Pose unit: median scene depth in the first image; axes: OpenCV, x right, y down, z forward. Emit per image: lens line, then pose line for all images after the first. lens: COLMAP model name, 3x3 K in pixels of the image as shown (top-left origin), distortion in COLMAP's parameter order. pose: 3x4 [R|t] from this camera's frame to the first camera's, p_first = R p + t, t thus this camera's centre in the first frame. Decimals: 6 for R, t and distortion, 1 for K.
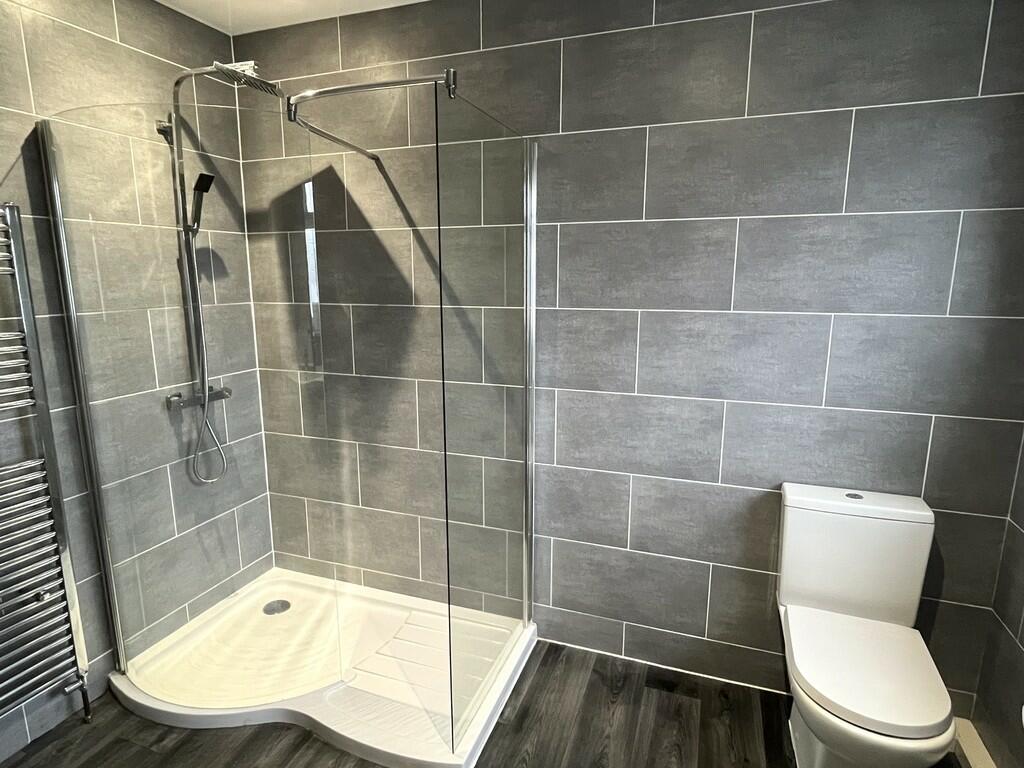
lens RADIAL K [[570.5, 0, 512.9], [0, 570.5, 384.6], [0, 0, 1]] dist [-0.005962, -0.004414]
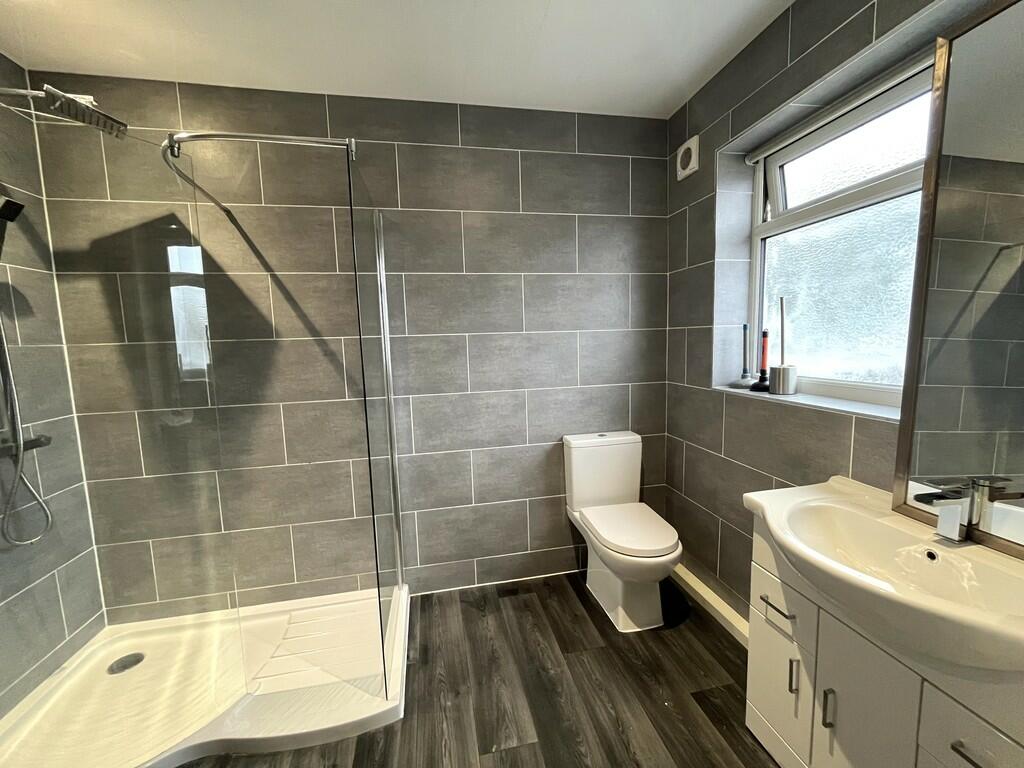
lens RADIAL K [[411.7, 0, 514.1], [0, 411.7, 384.7], [0, 0, 1]] dist [-0.010777, 0.000843]
pose [[0.846837, -0.082675, 0.525388, -0.218050], [0.128853, 0.990307, -0.051854, 0.061610], [-0.516008, 0.111610, 0.849281, 0.055350]]
